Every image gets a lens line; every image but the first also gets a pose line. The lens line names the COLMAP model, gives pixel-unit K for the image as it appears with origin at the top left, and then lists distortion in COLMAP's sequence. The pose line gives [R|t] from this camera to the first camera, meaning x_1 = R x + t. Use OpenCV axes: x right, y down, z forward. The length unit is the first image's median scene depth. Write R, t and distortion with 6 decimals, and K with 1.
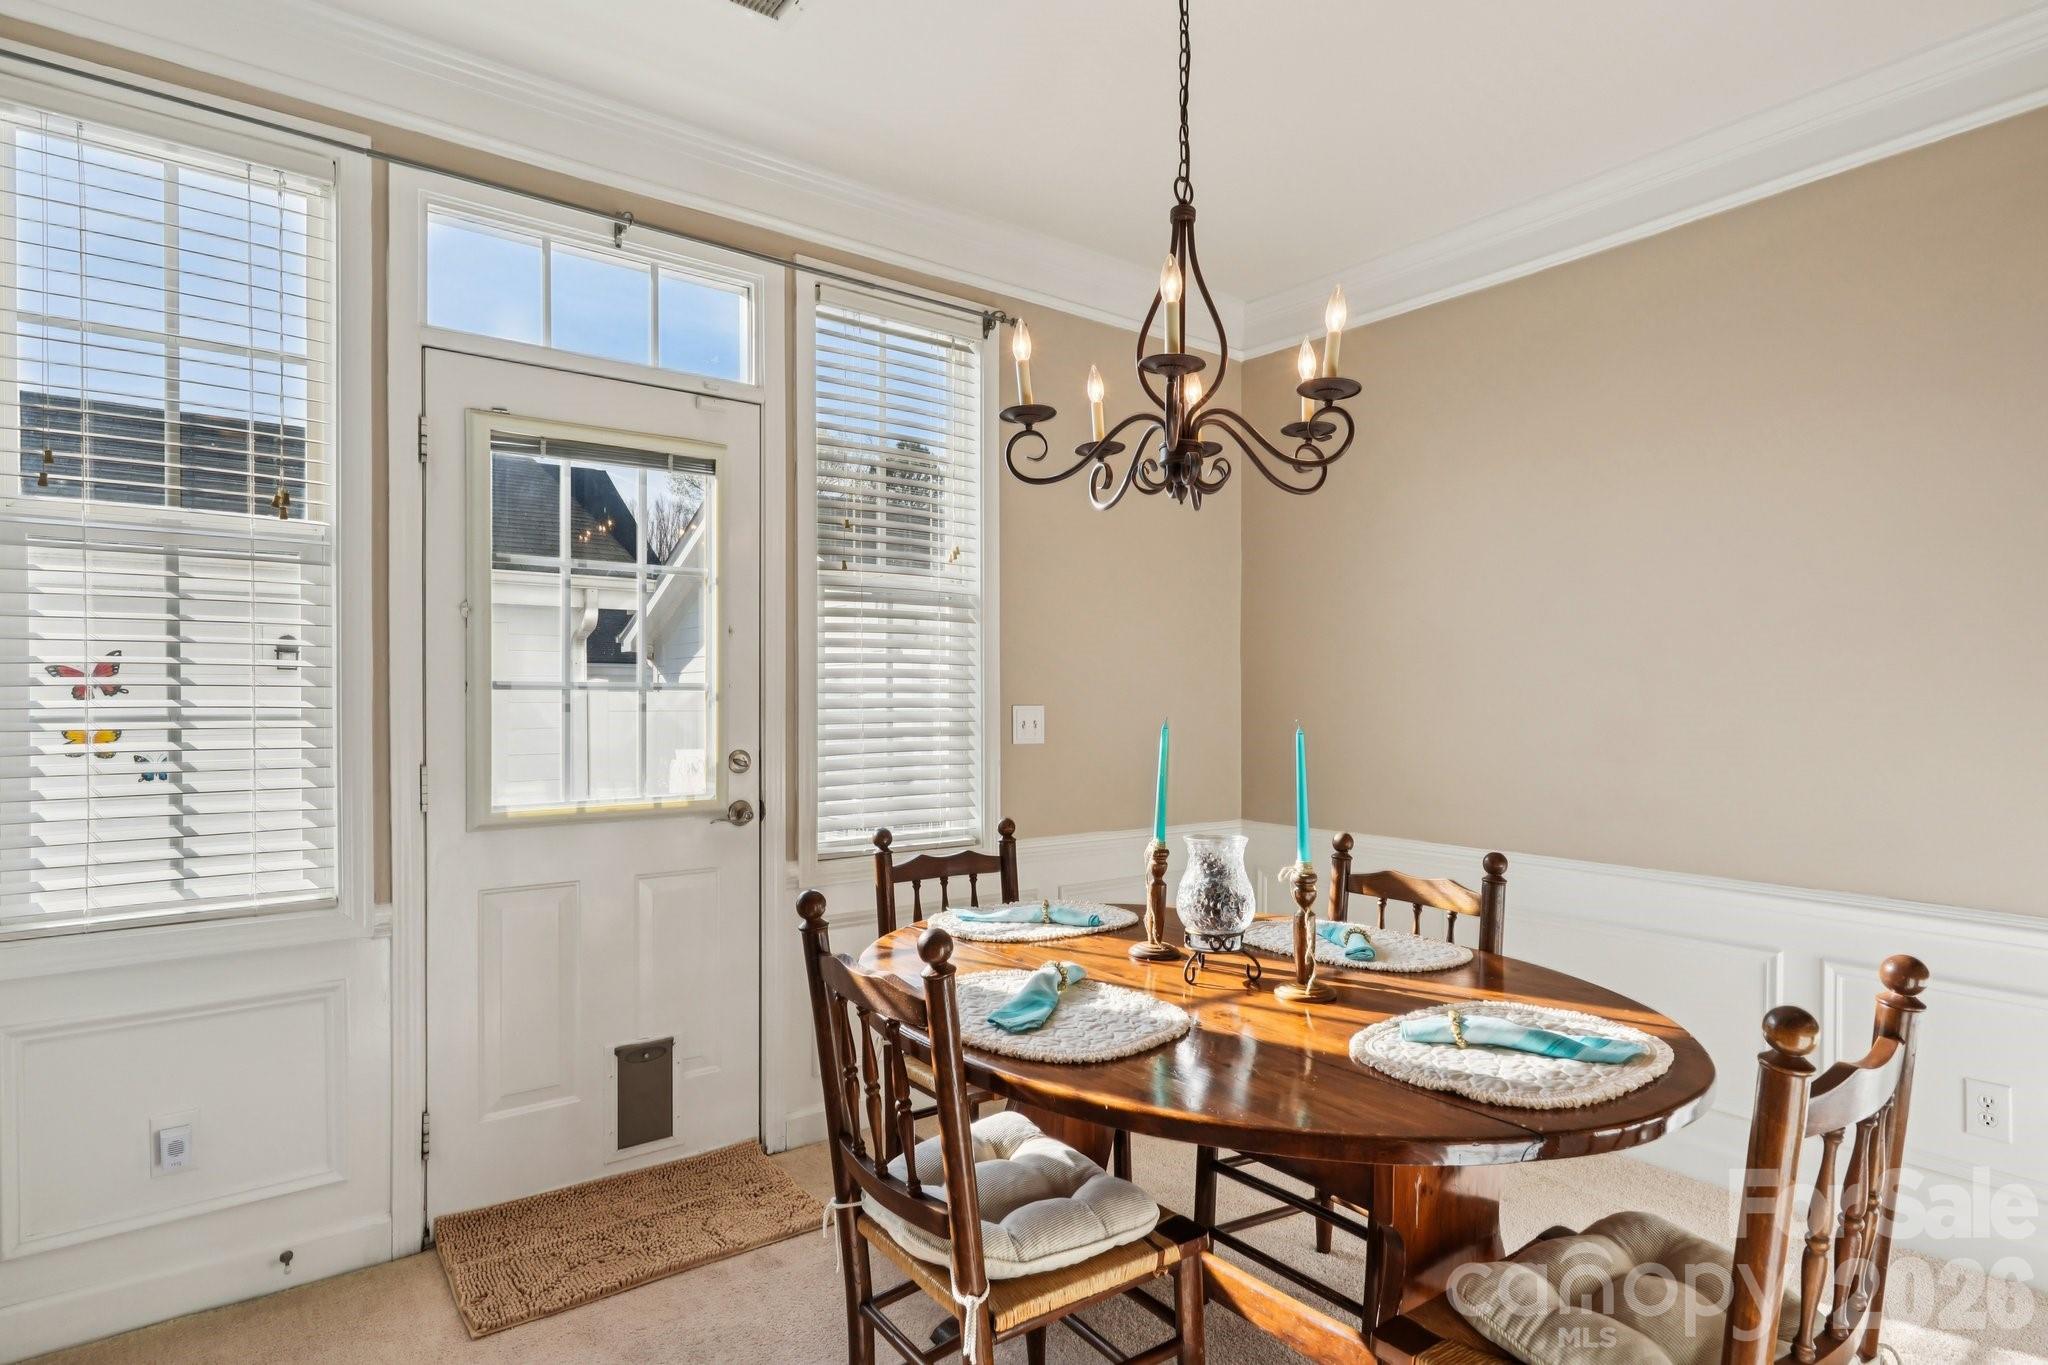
lens RADIAL K [[1062.6, 0, 1009.1], [0, 1062.6, 692.5], [0, 0, 1]] dist [0.001608, 0.001096]
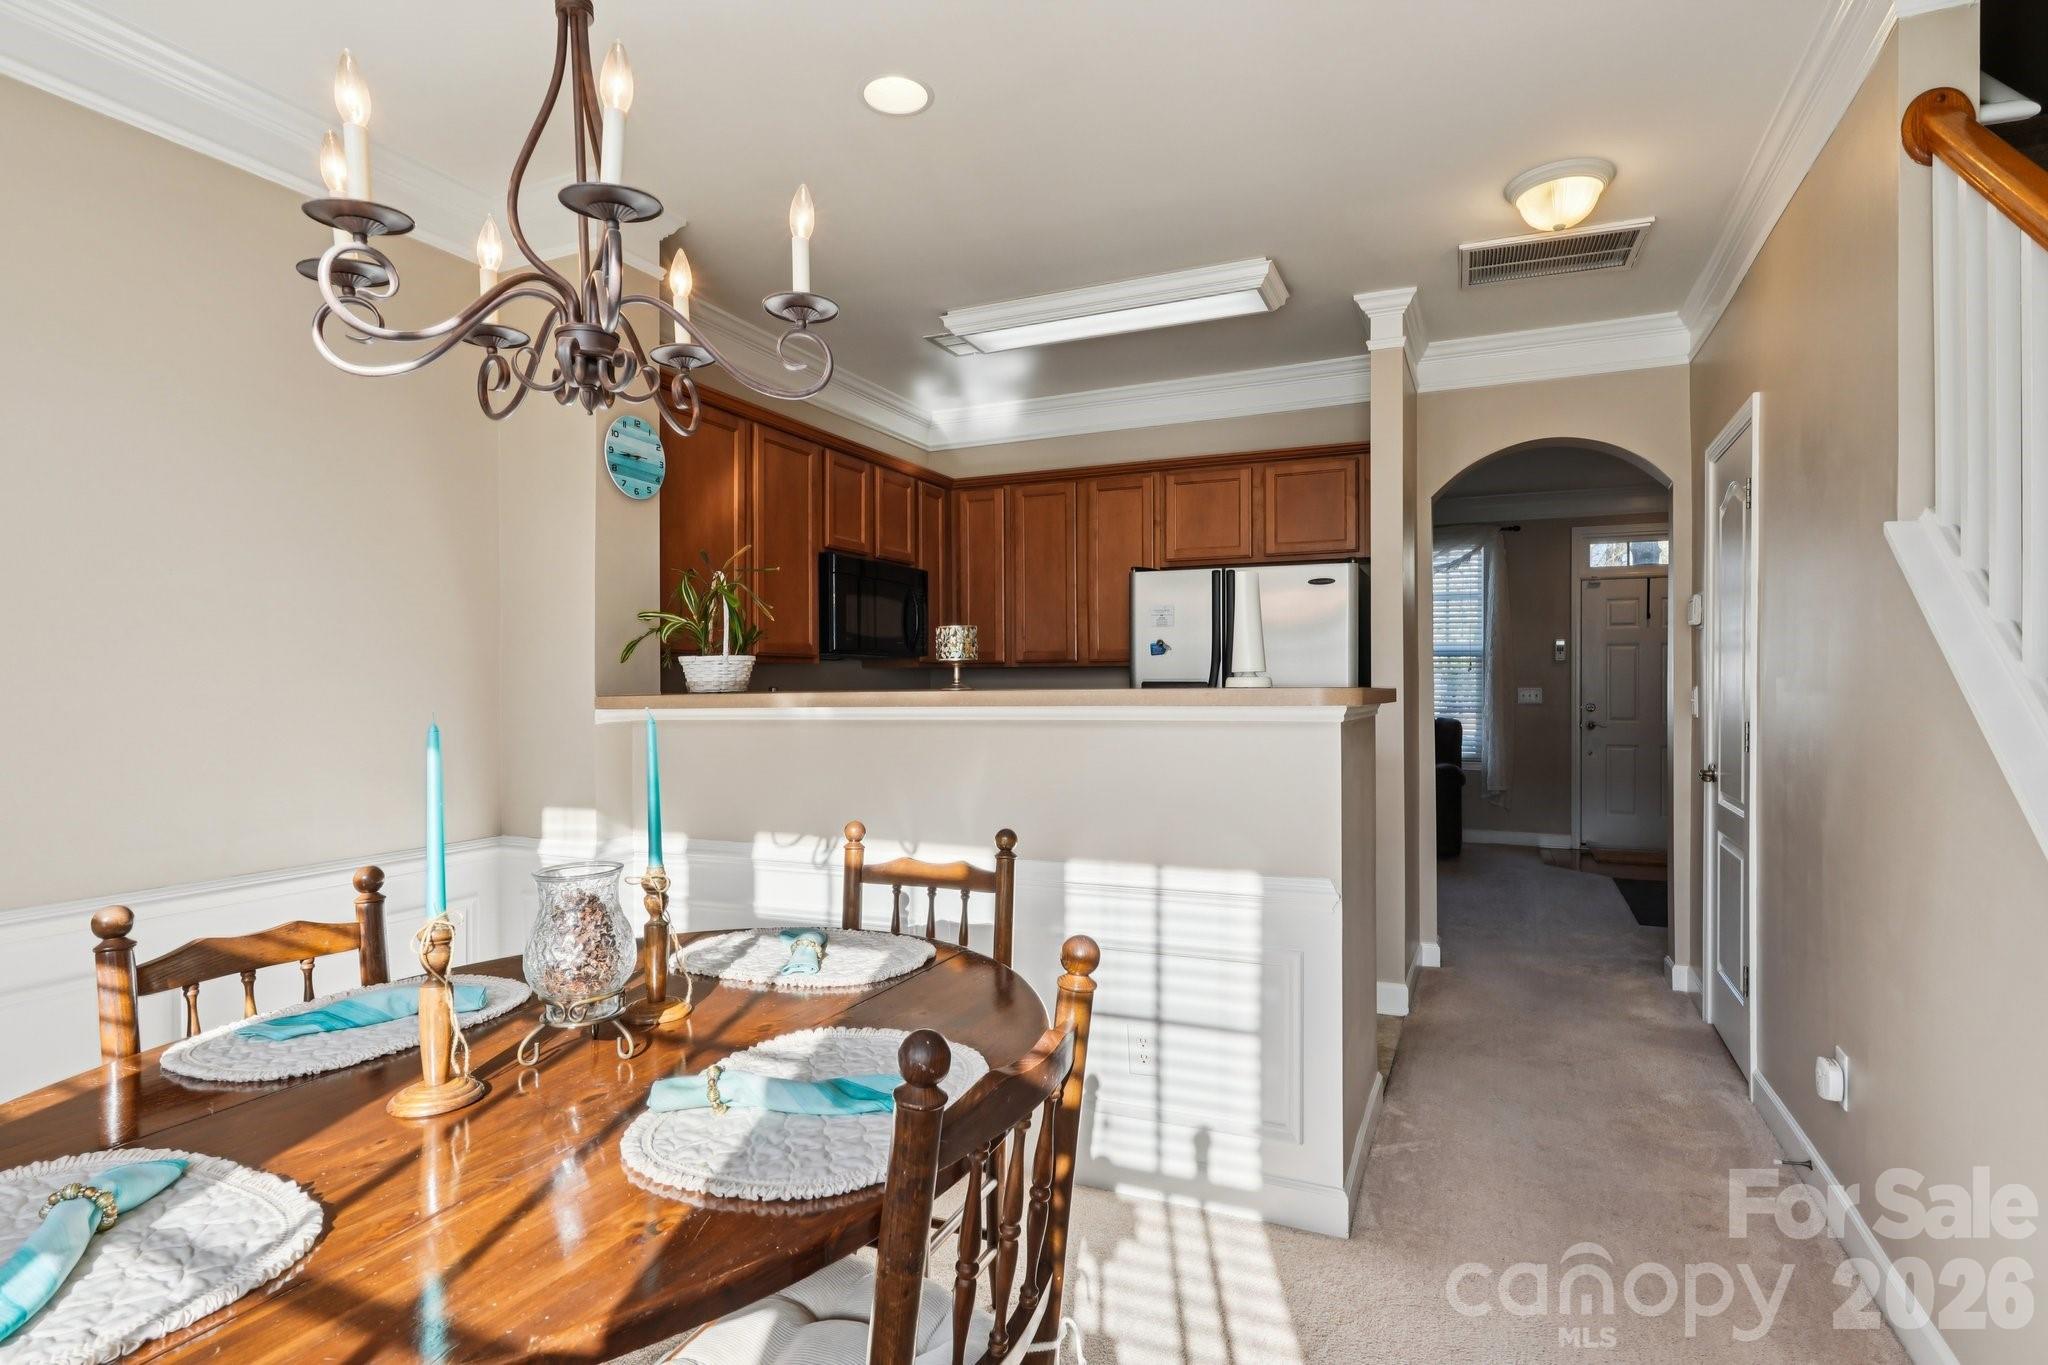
lens RADIAL K [[1062.6, 0, 1020.9], [0, 1062.6, 690.0], [0, 0, 1]] dist [0.001608, 0.001096]
pose [[-0.480062, -0.003584, 0.877227, -0.524246], [-0.001506, 0.999994, 0.003262, 0.006828], [-0.877233, 0.000245, -0.480065, 0.941854]]
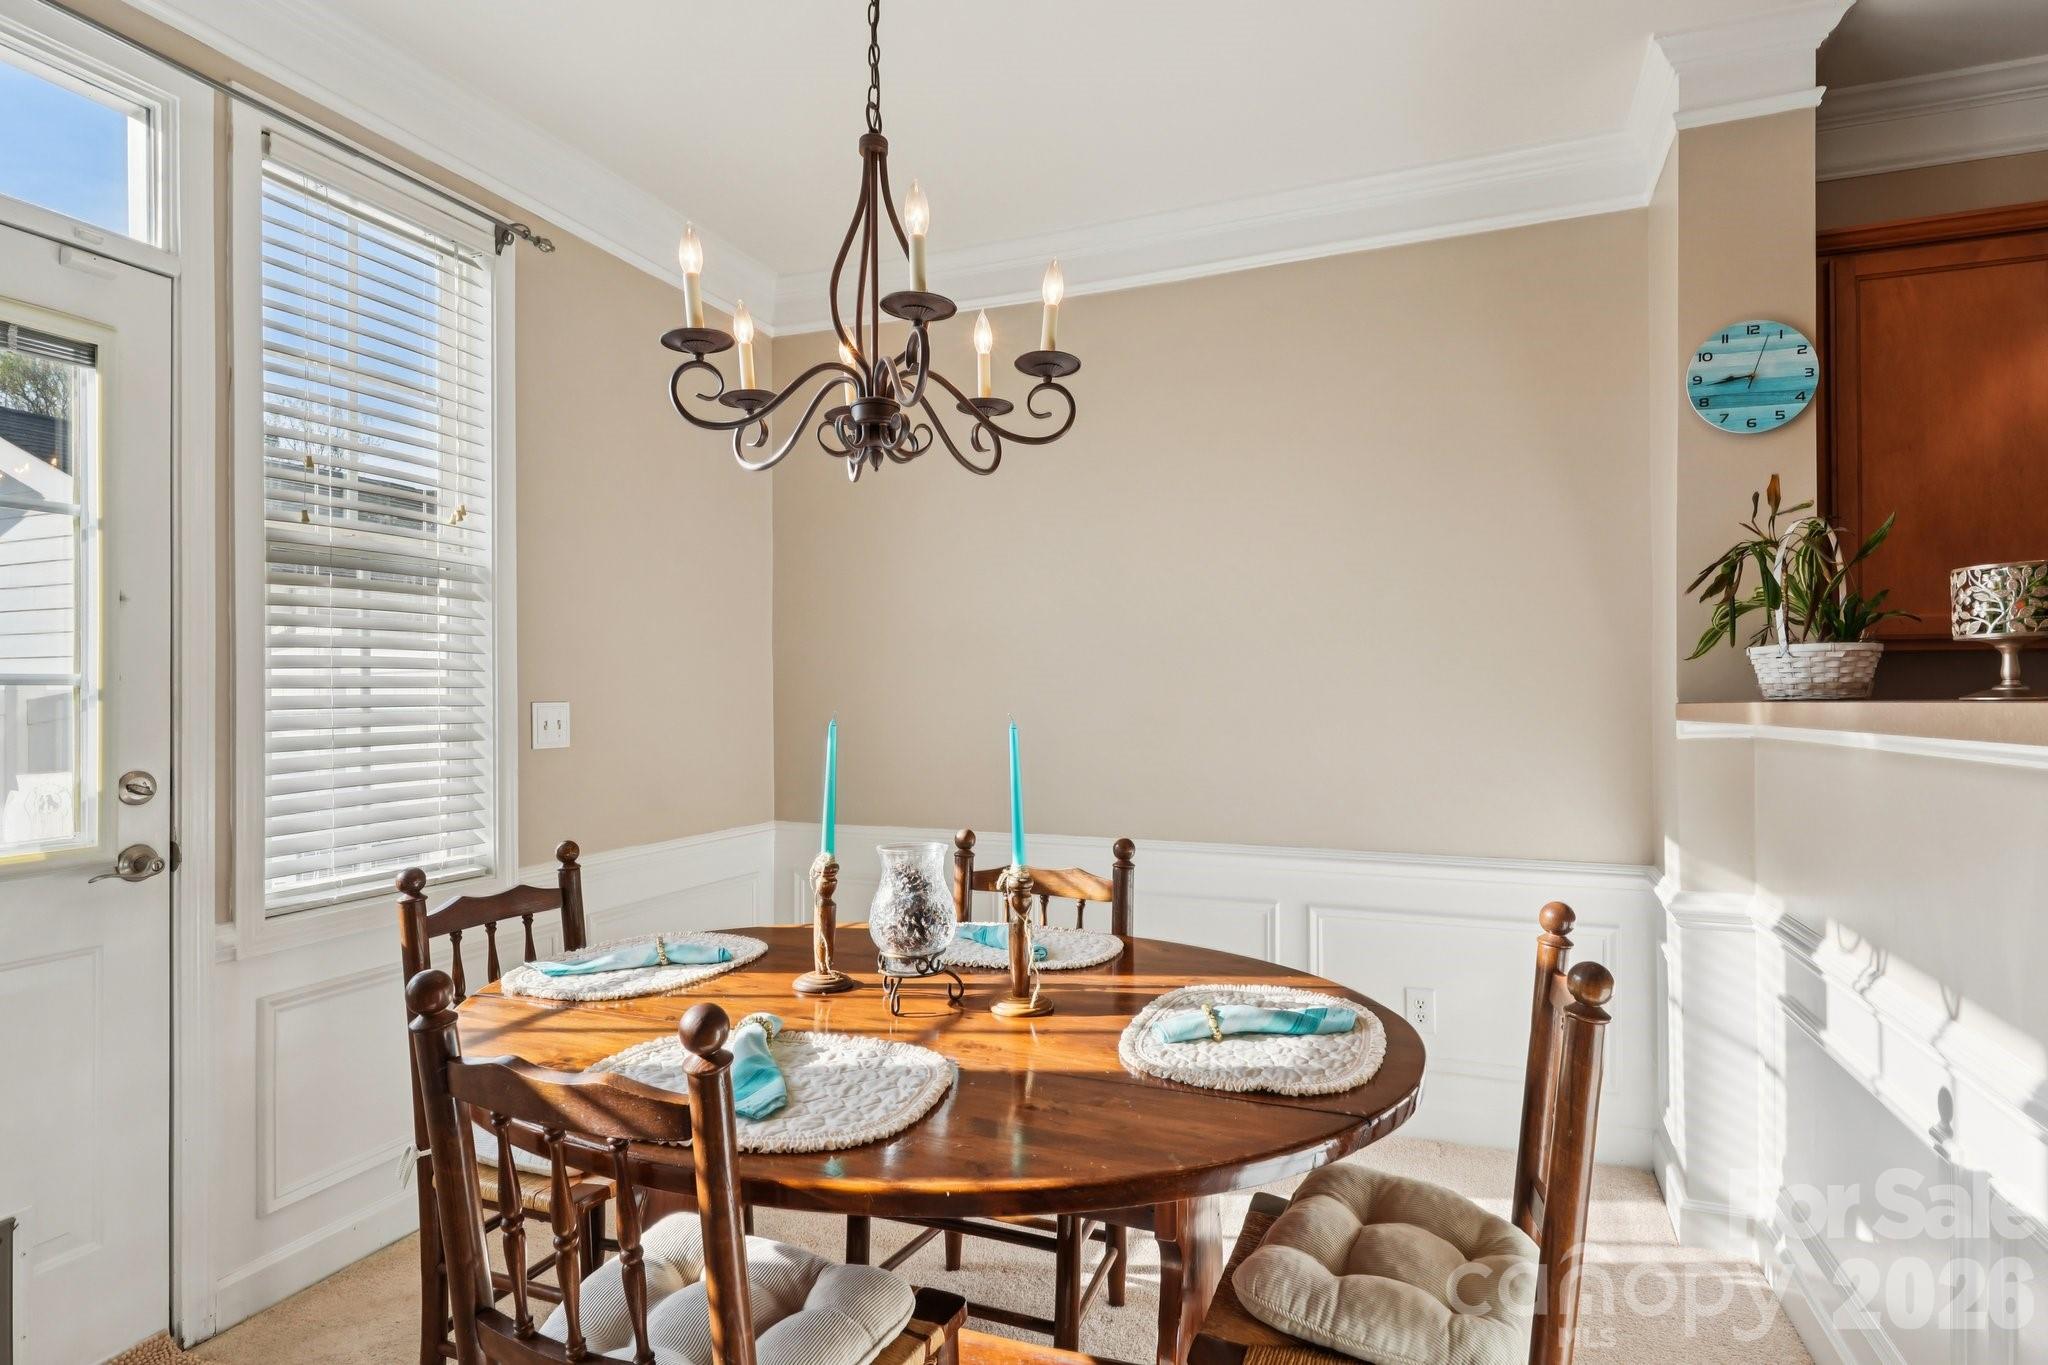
lens RADIAL K [[1062.6, 0, 1021.1], [0, 1062.6, 677.6], [0, 0, 1]] dist [0.001608, 0.001096]
pose [[0.858012, 0.001660, 0.513627, -0.160571], [0.003116, 0.999960, -0.008436, 0.001426], [-0.513620, 0.008838, 0.857972, 0.156869]]
